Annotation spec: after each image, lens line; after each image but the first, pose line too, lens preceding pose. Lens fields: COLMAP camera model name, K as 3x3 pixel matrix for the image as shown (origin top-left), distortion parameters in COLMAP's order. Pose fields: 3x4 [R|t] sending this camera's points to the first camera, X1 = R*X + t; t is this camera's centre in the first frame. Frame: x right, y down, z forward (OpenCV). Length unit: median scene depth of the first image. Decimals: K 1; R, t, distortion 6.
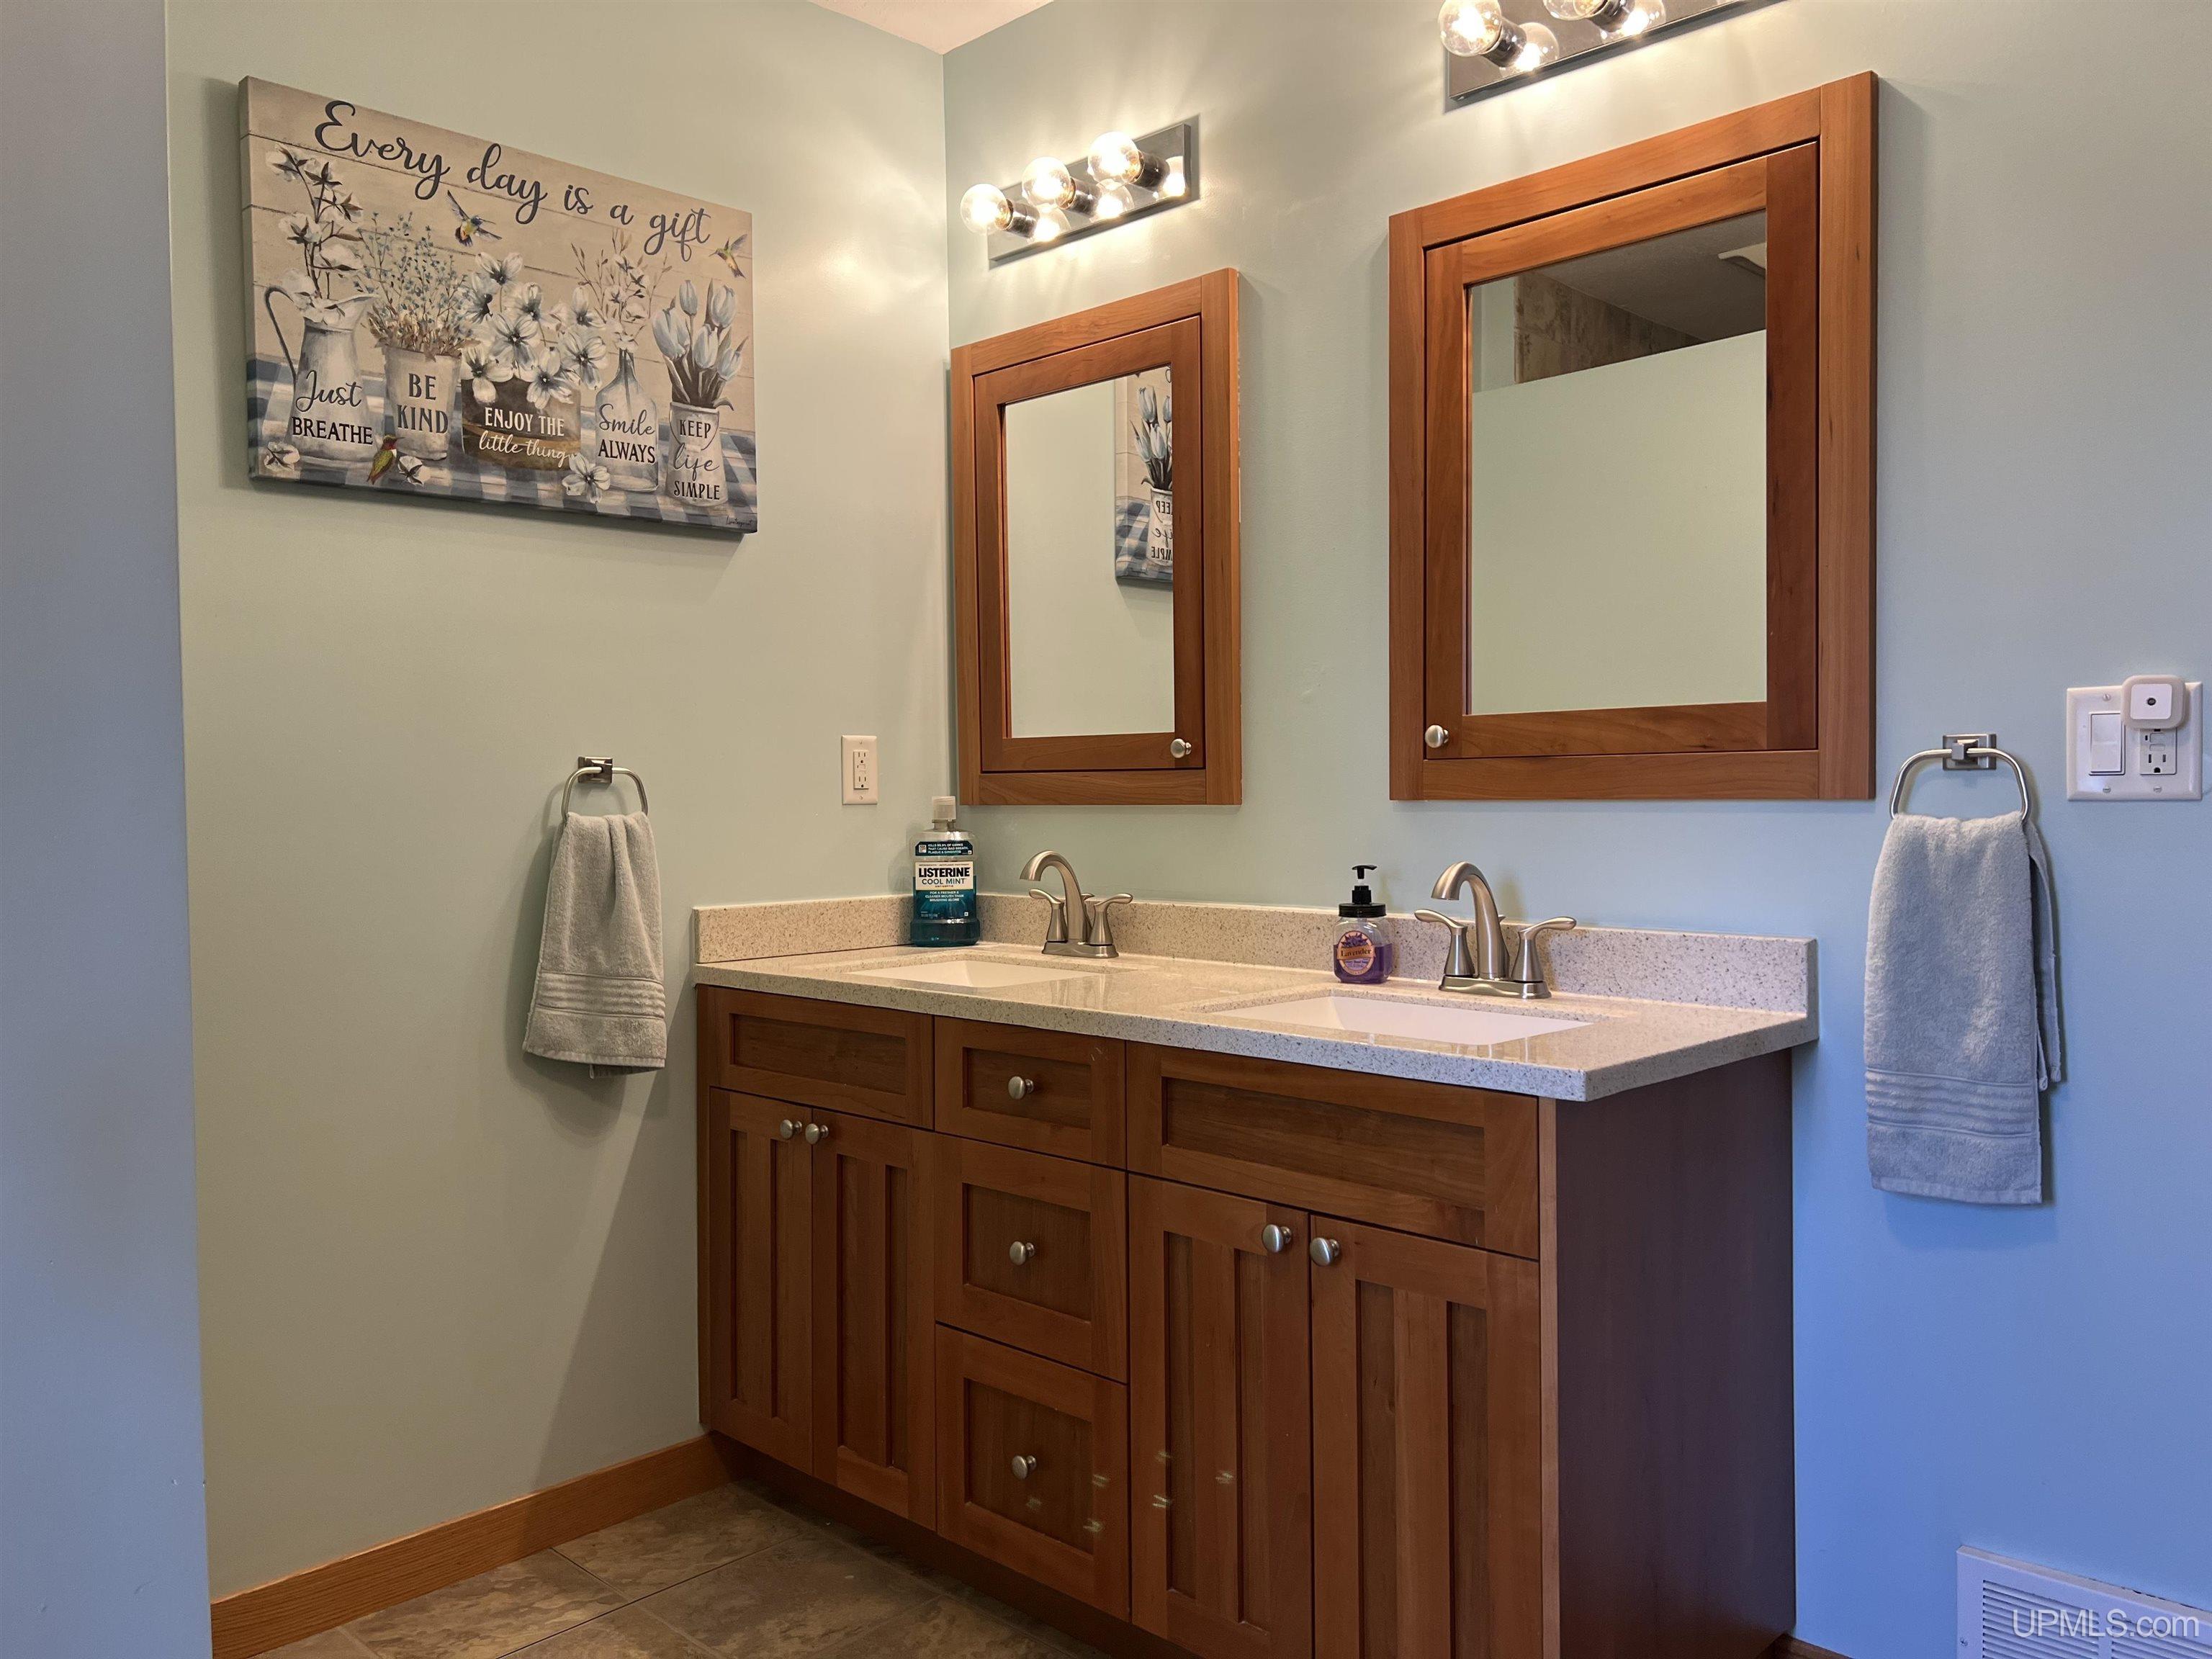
lens RADIAL K [[1640.7, 0, 1105.9], [0, 1640.7, 822.7], [0, 0, 1]] dist [0.040928, -0.029901]
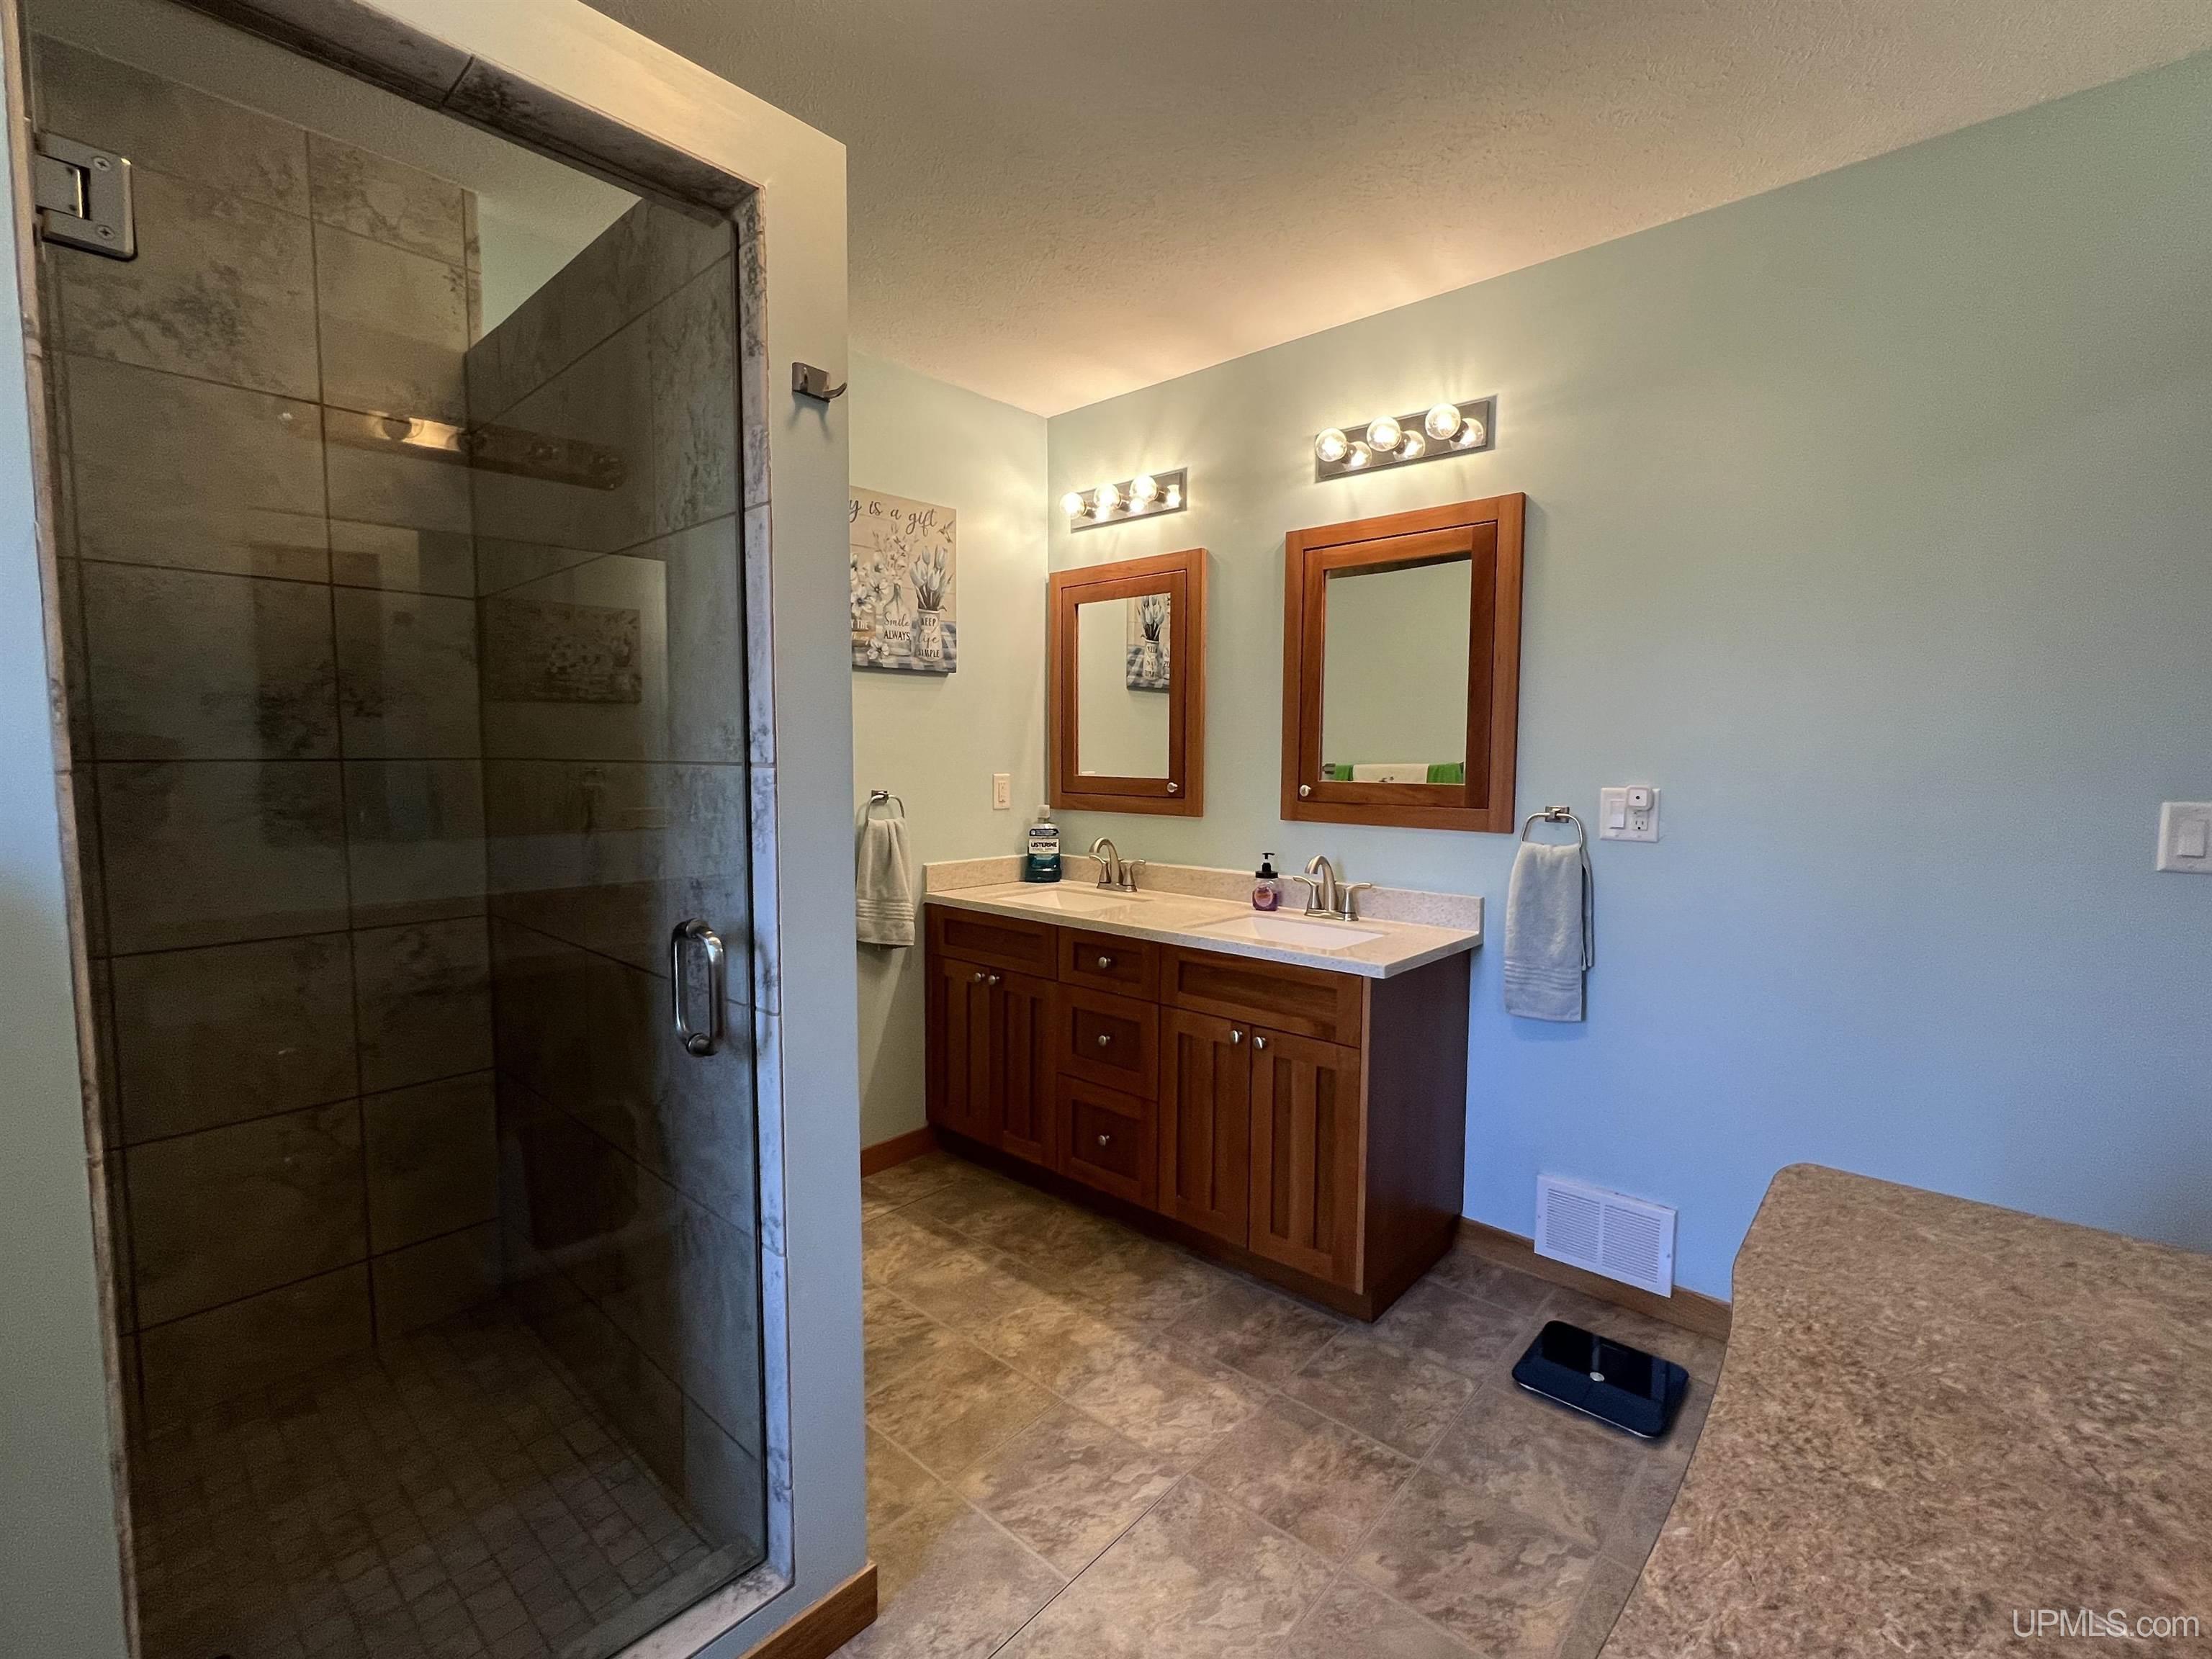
lens RADIAL K [[957.4, 0, 1102.5], [0, 957.4, 821.5], [0, 0, 1]] dist [-0.000717, 0.000376]
pose [[0.999022, 0.013041, 0.042258, -0.093150], [-0.015027, 0.998780, 0.047033, -0.062166], [-0.041593, -0.047622, 0.997999, -0.167138]]
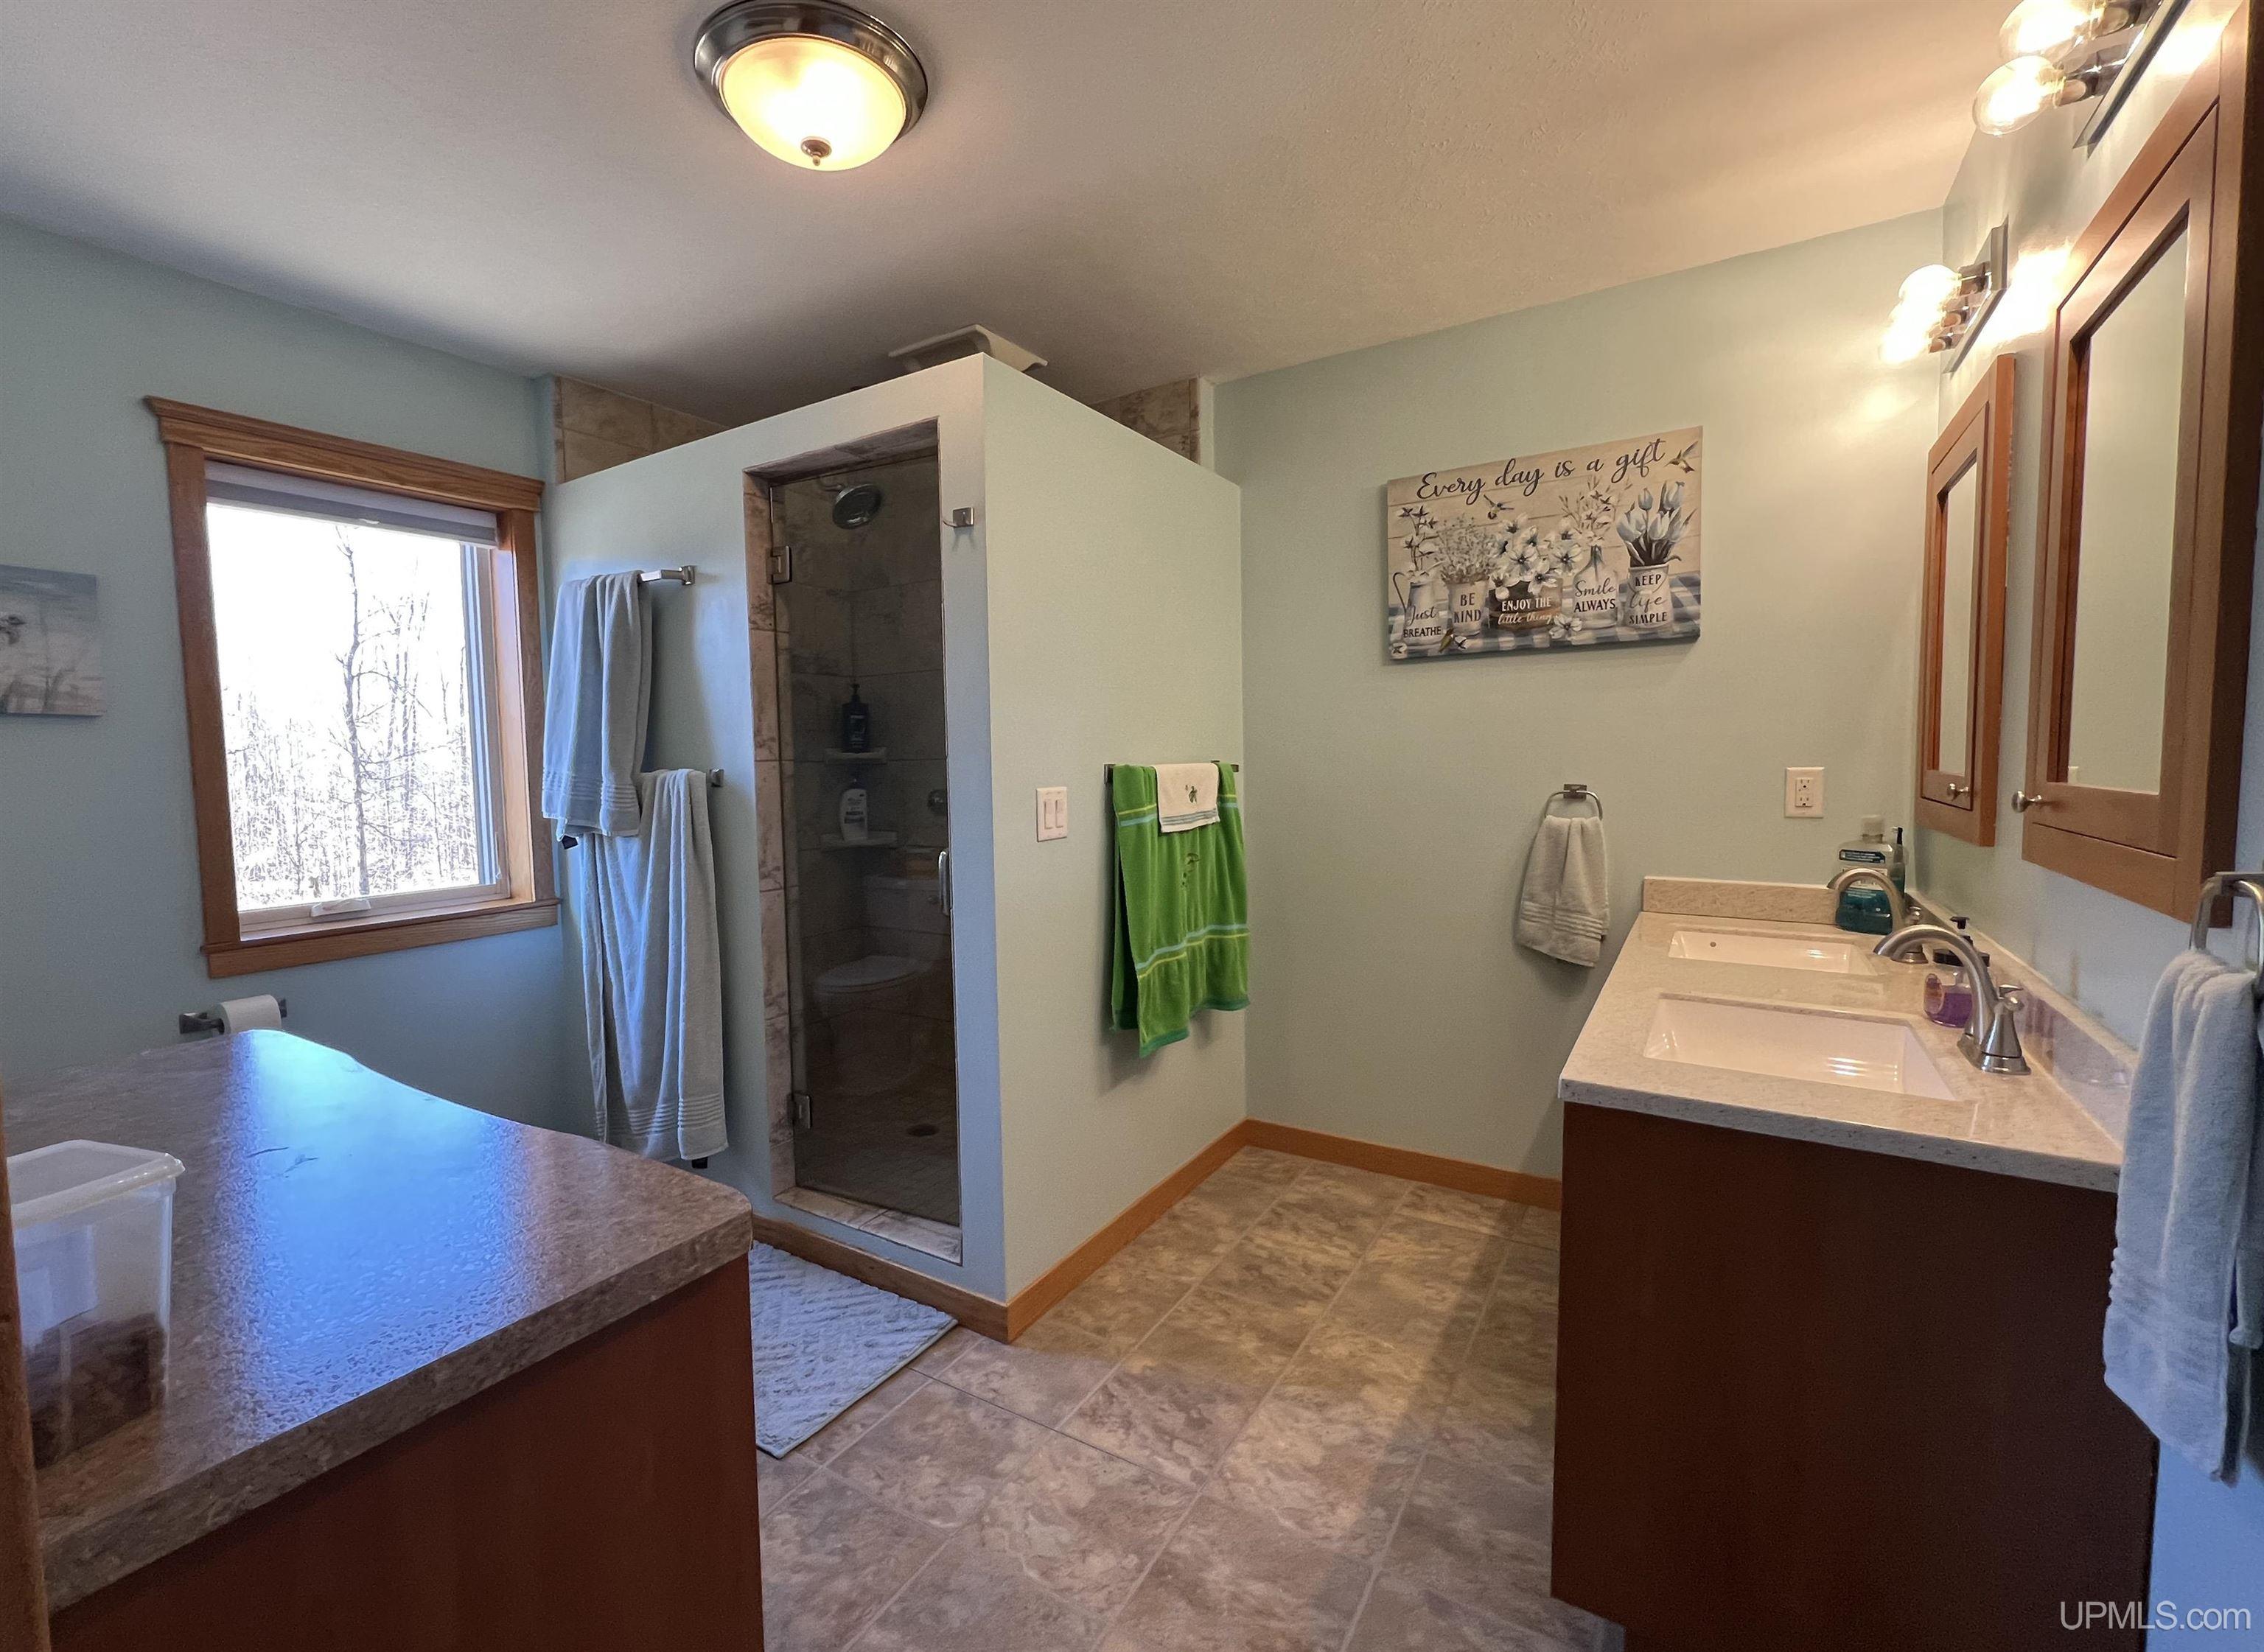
lens RADIAL K [[1006.8, 0, 1113.8], [0, 1006.8, 823.0], [0, 0, 1]] dist [-0.001659, 0.000034]
pose [[0.211845, 0.074138, -0.974487, 0.652479], [-0.011302, 0.997238, 0.073412, -0.074097], [0.977238, -0.004539, 0.212098, 0.302510]]
